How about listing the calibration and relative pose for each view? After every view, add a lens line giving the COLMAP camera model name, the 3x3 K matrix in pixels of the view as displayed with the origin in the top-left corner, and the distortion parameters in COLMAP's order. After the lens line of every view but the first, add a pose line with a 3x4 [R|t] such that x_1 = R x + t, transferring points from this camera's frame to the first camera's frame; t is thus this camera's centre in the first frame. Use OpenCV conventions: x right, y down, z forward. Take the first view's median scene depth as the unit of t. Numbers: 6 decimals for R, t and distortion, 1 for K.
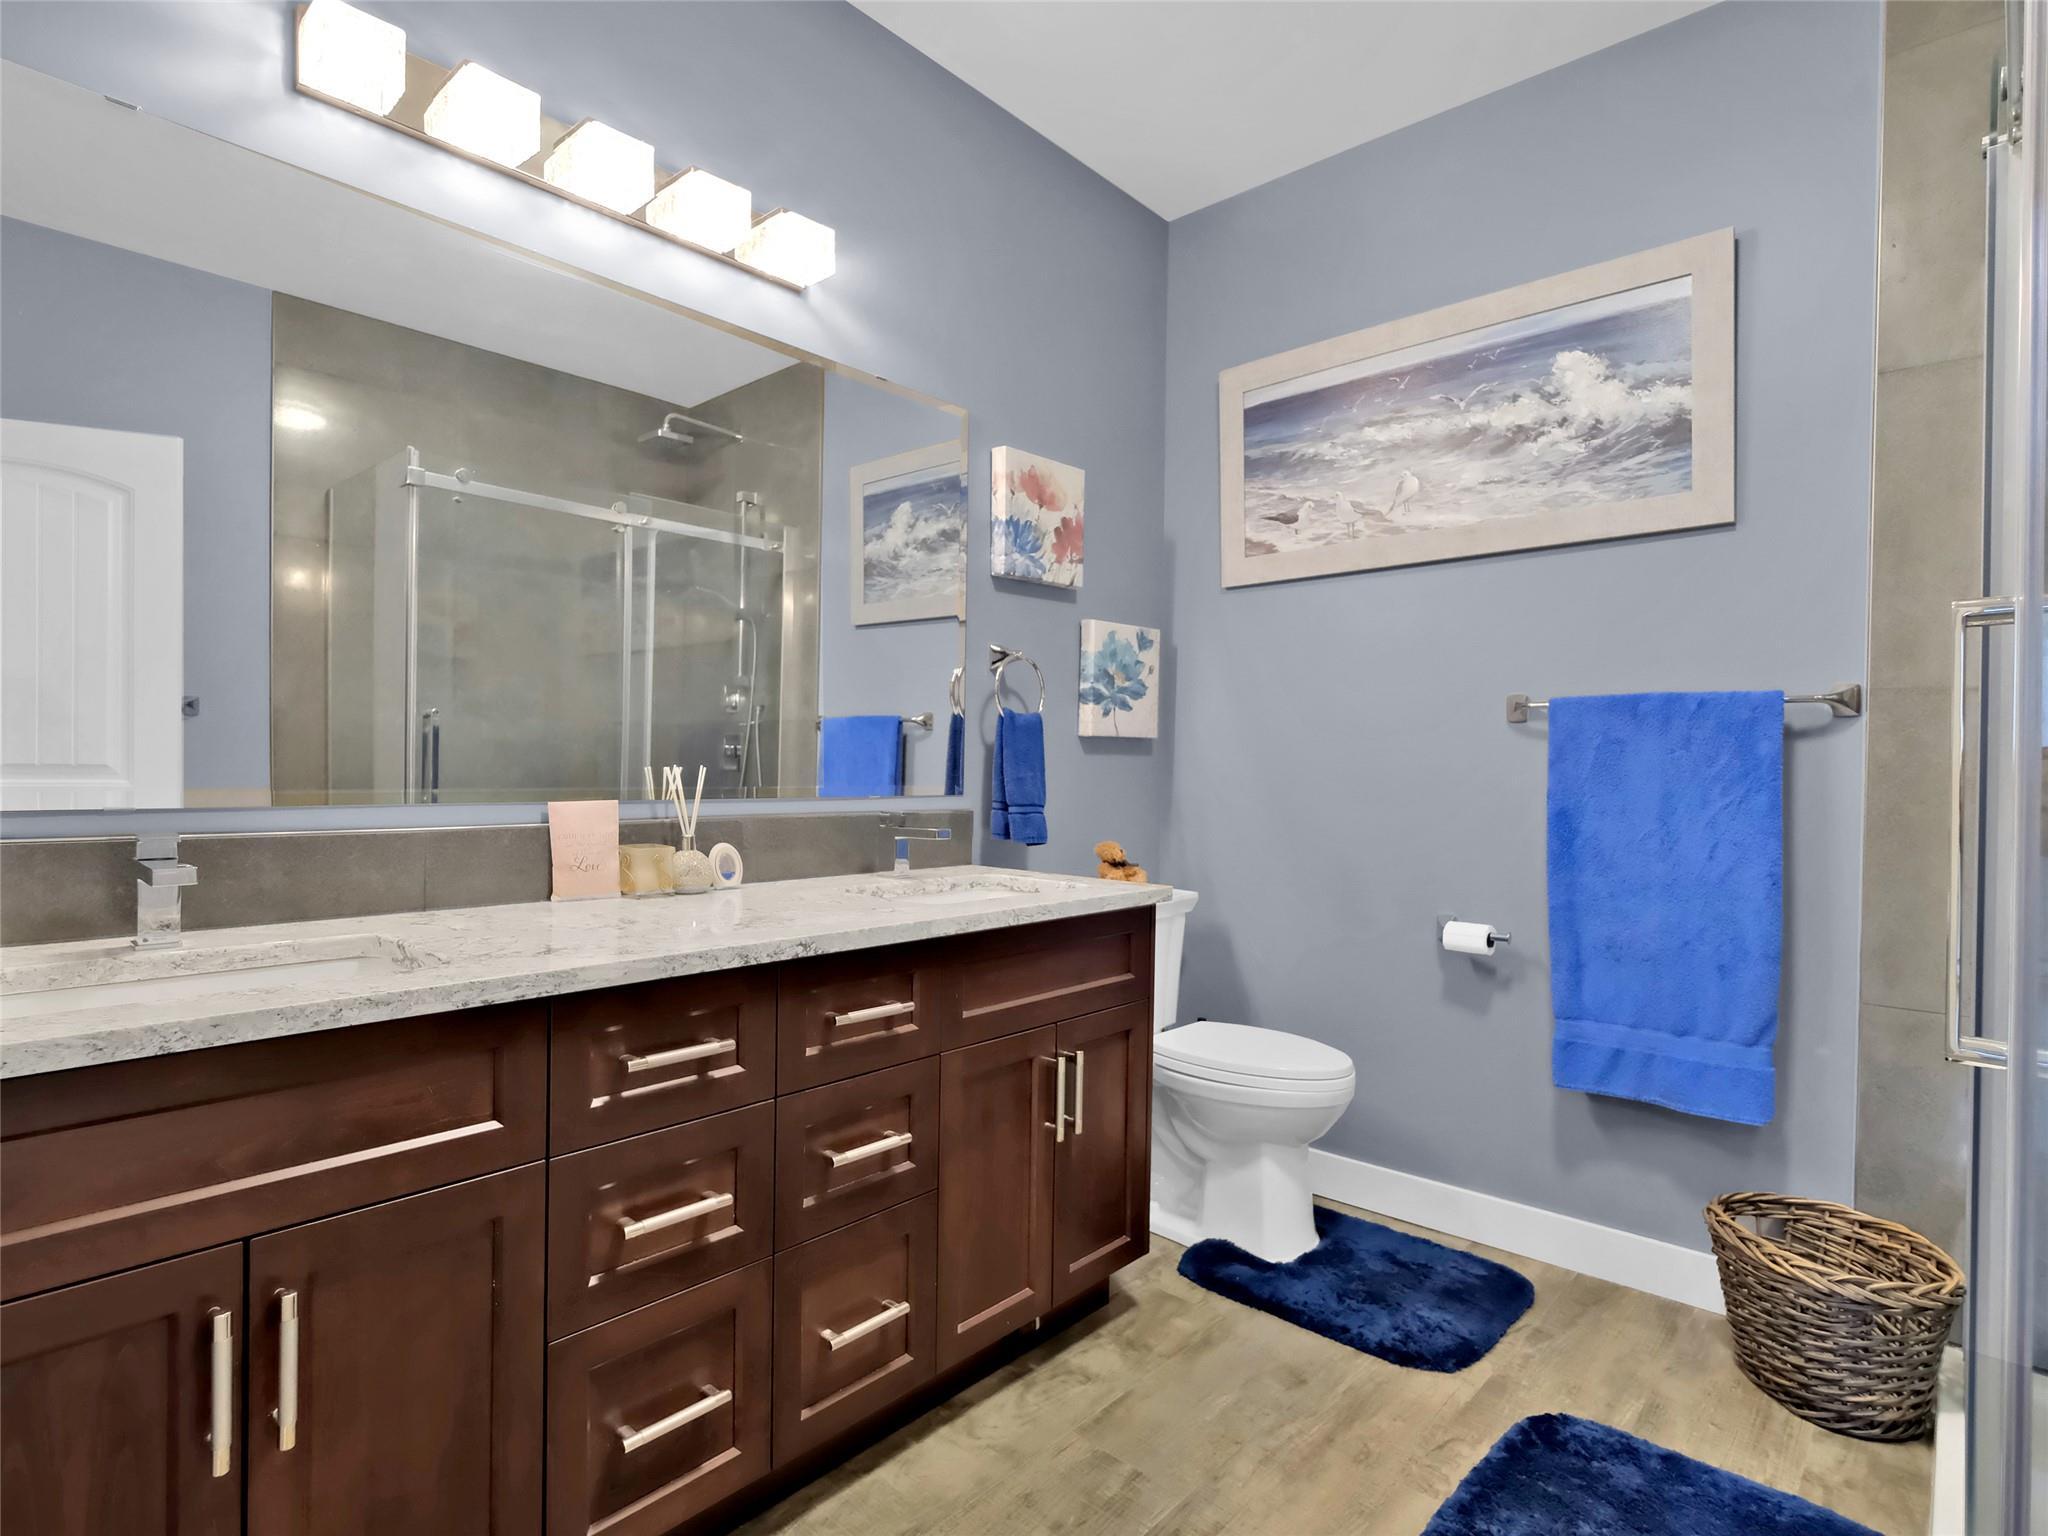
lens RADIAL K [[1058.8, 0, 988.2], [0, 1058.8, 772.1], [0, 0, 1]] dist [0.003256, -0.003358]
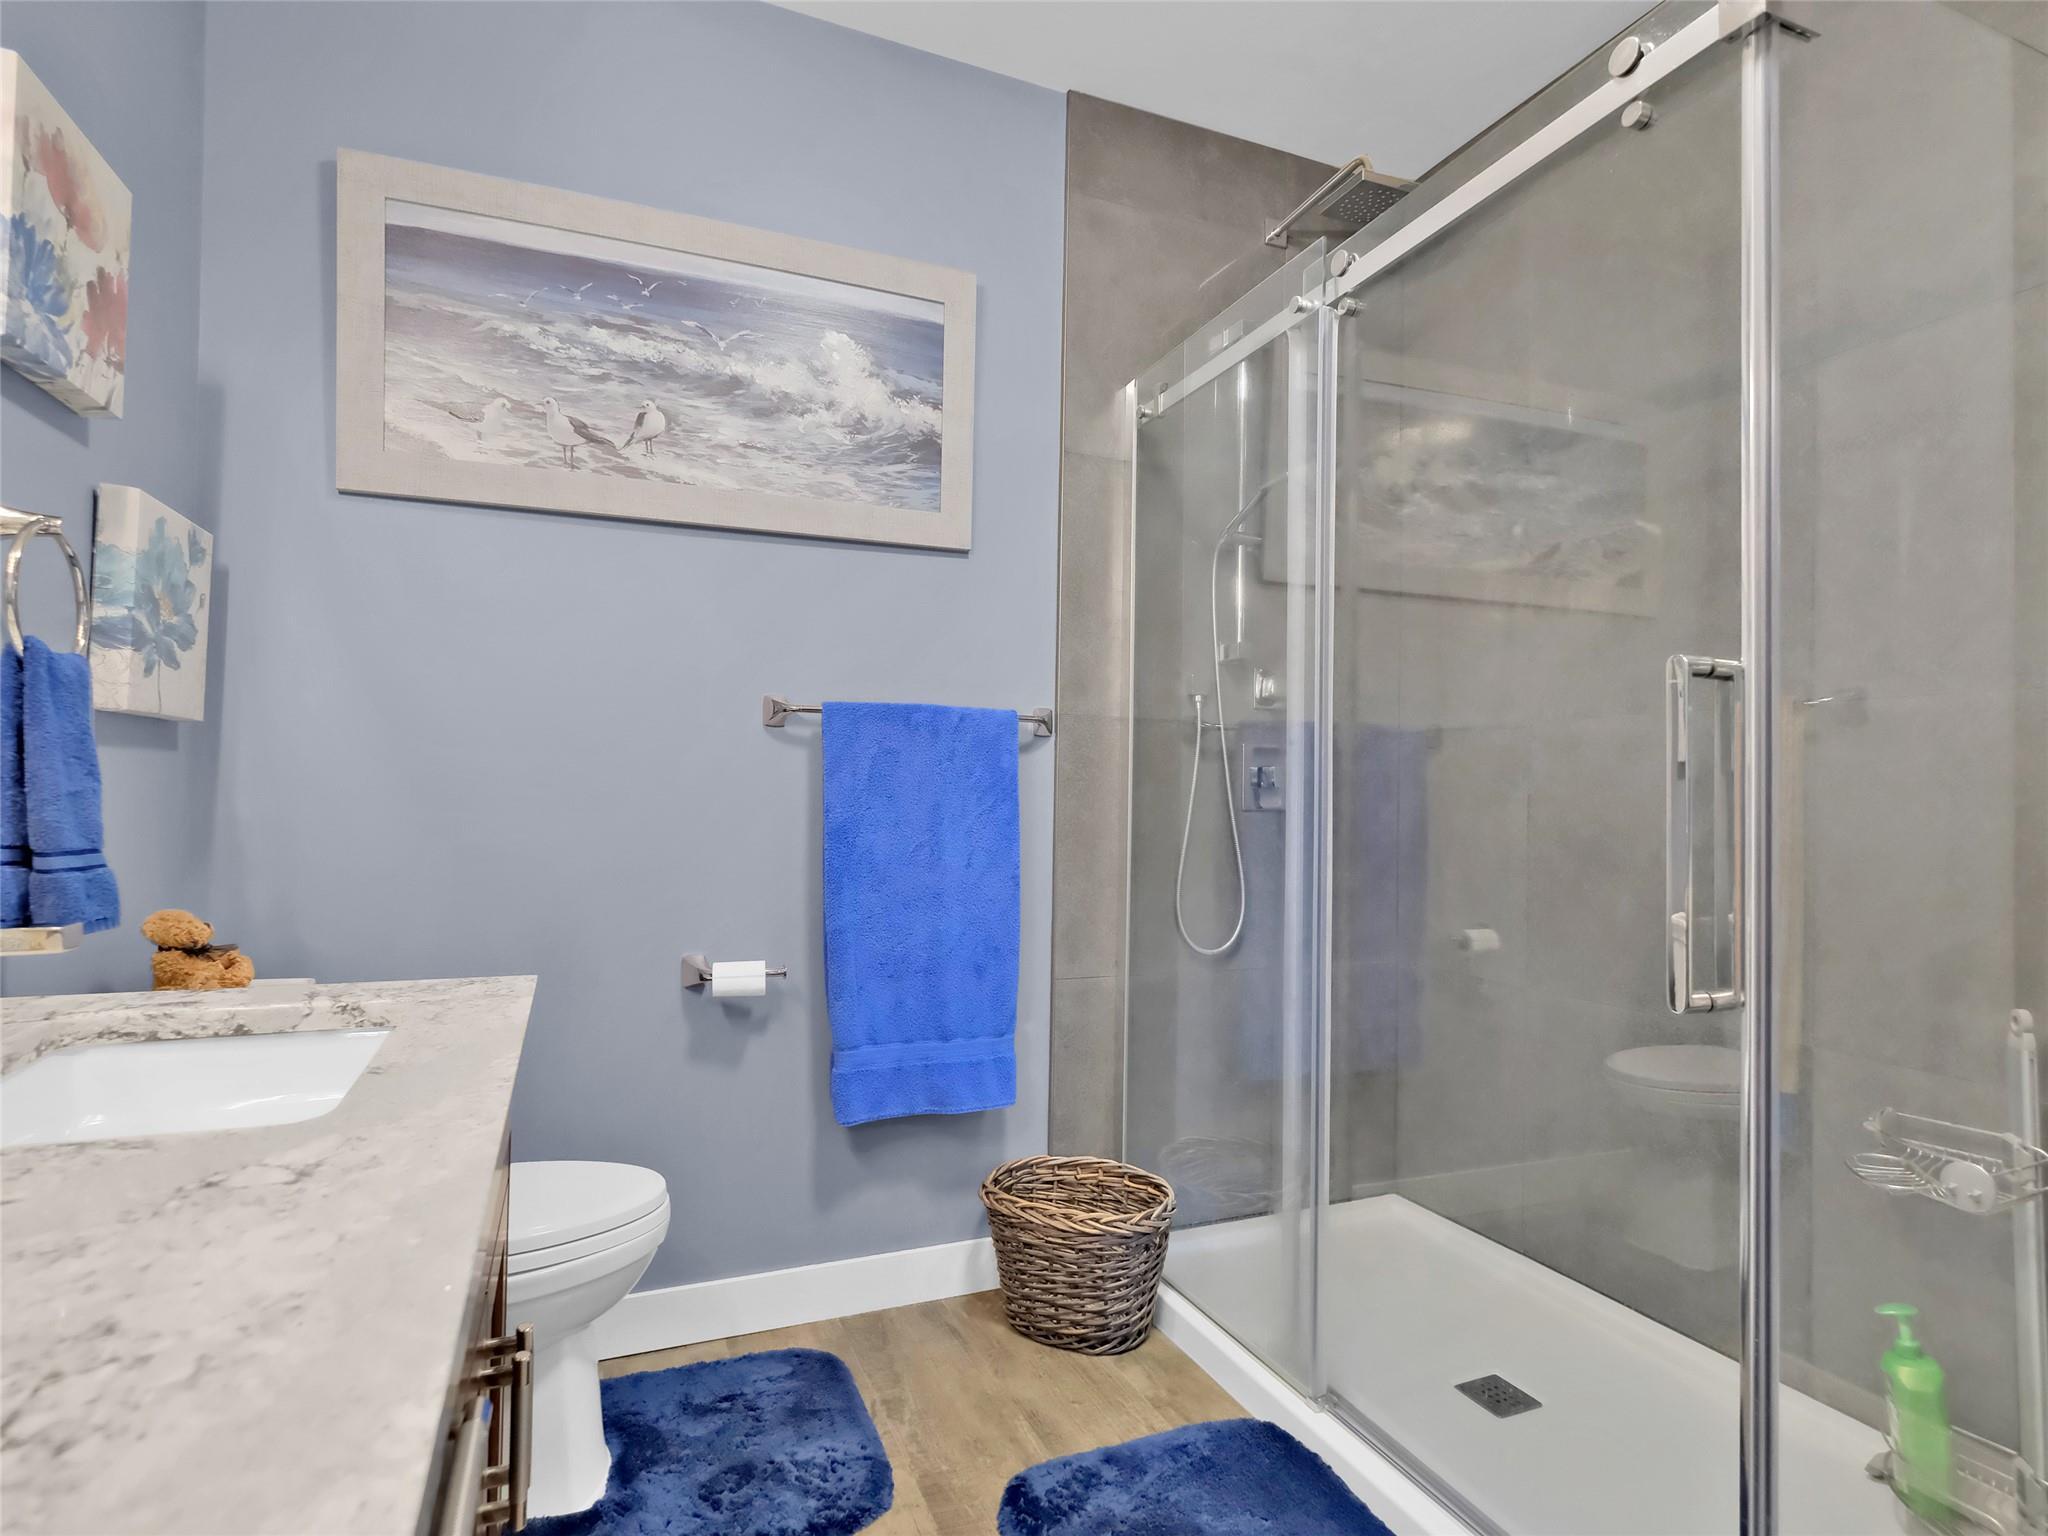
lens RADIAL K [[1058.8, 0, 1021.0], [0, 1058.8, 777.4], [0, 0, 1]] dist [0.003256, -0.003358]
pose [[0.419246, 0.006148, 0.907852, -0.222197], [-0.004567, 0.999979, -0.004663, -0.001207], [-0.907861, -0.002191, 0.419265, 0.450128]]
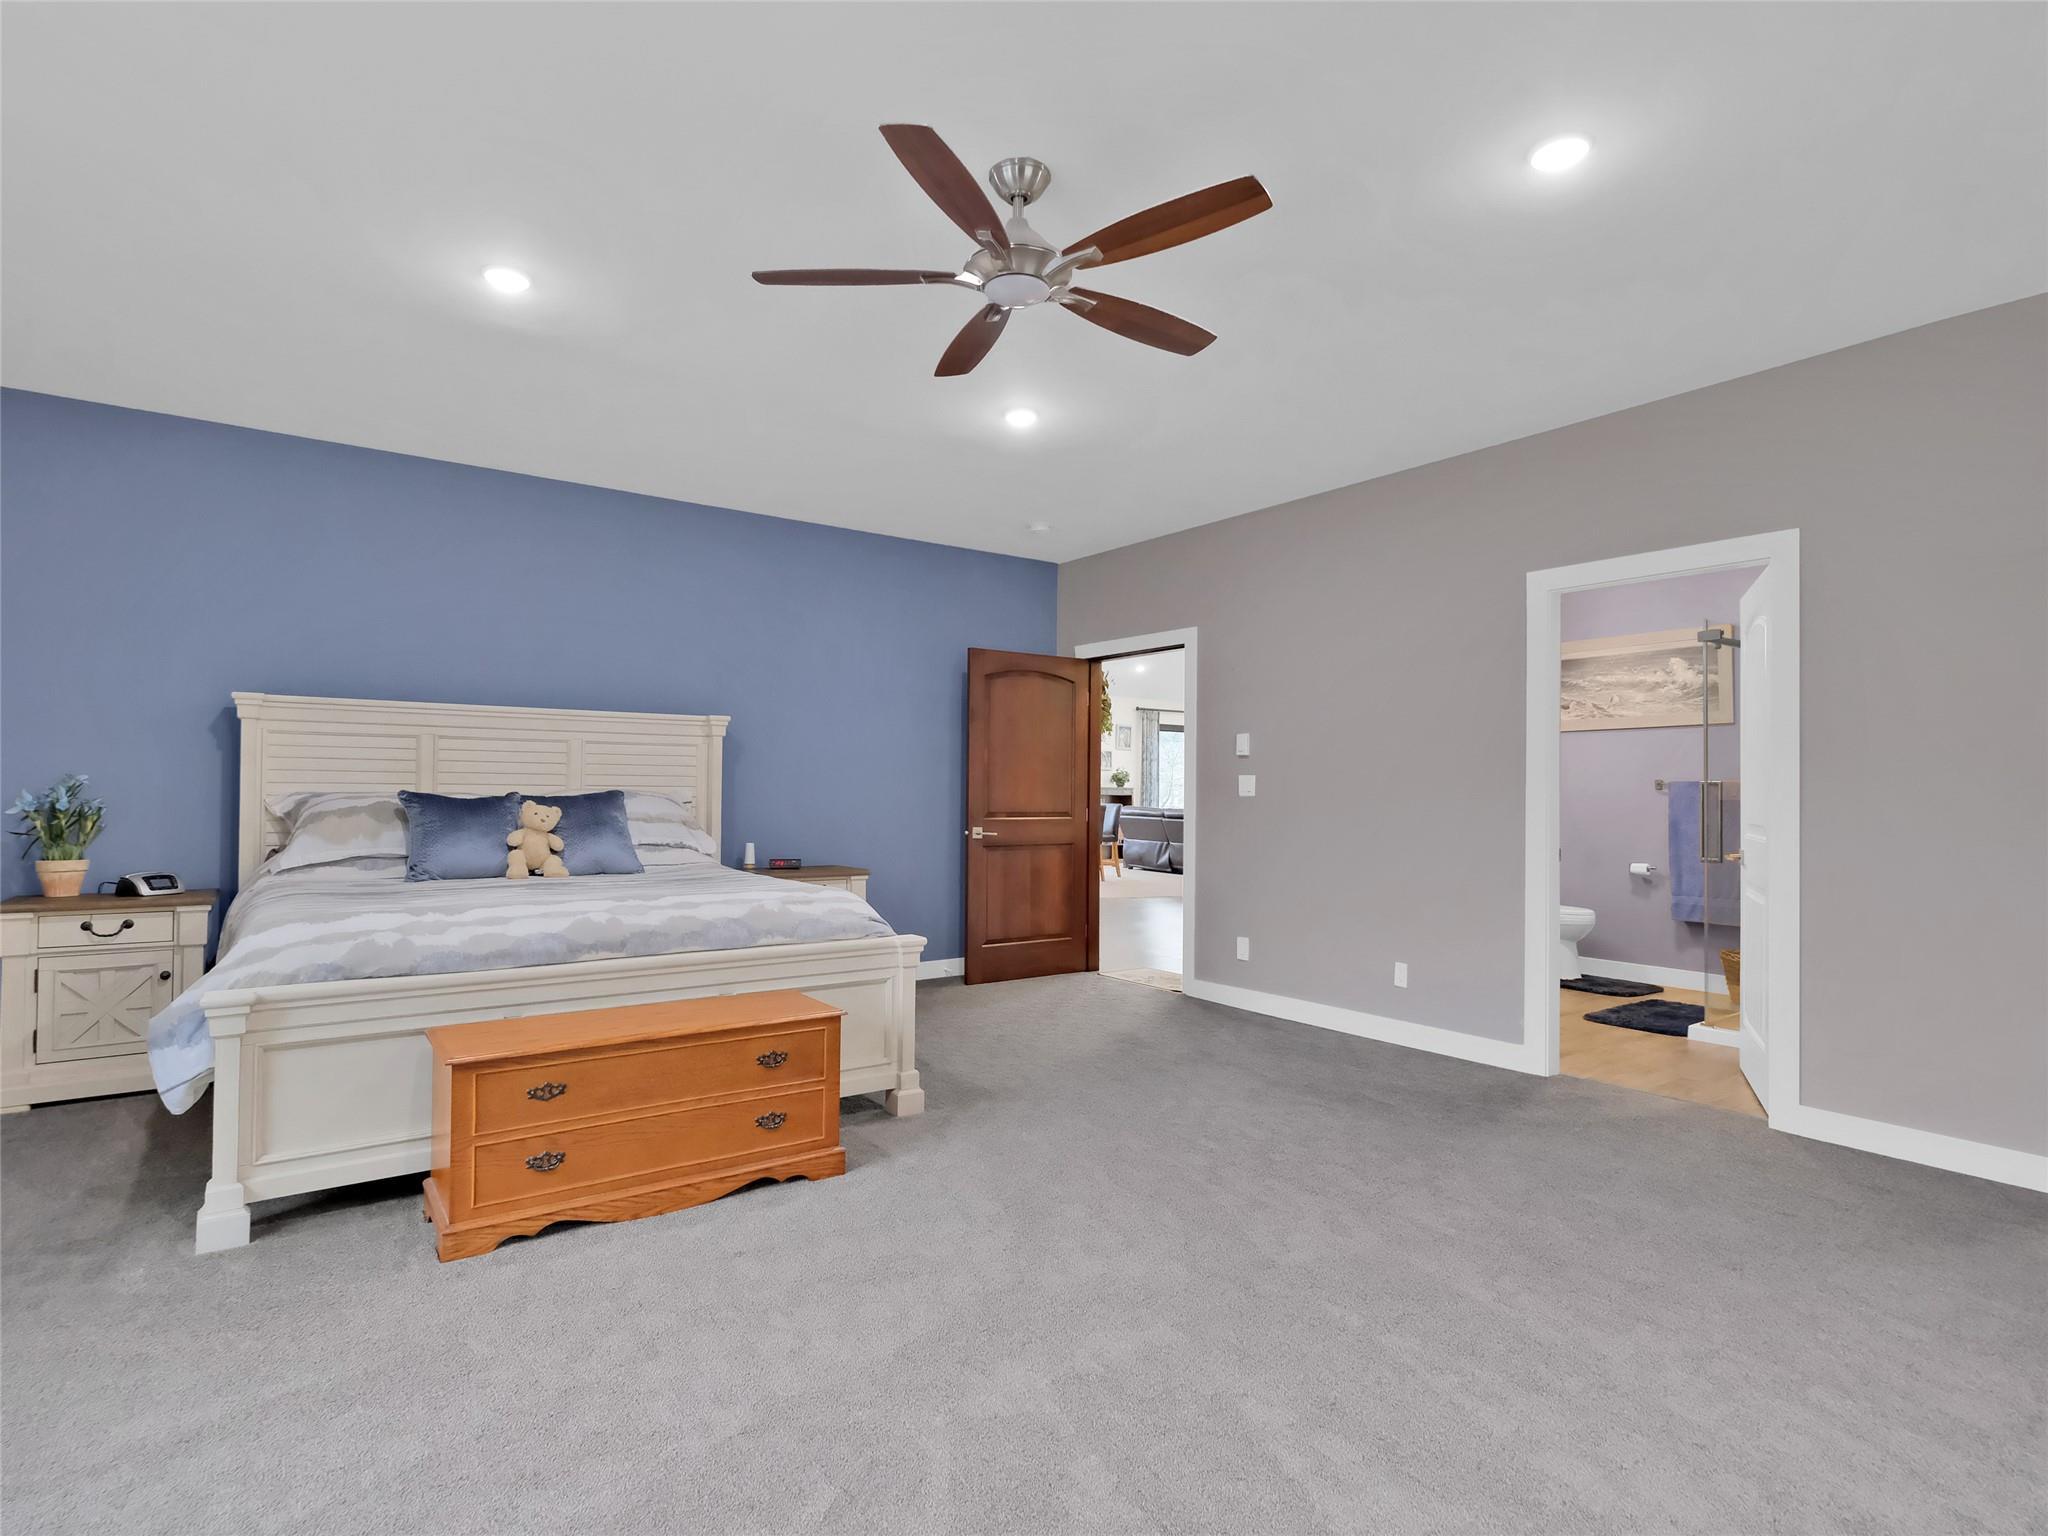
lens RADIAL K [[1058.8, 0, 1011.8], [0, 1058.8, 775.2], [0, 0, 1]] dist [0.003256, -0.003358]
pose [[0.982494, -0.004556, -0.186239, -0.636962], [-0.000229, 0.999671, -0.025665, -0.014048], [0.186295, 0.025258, 0.982169, -2.018347]]
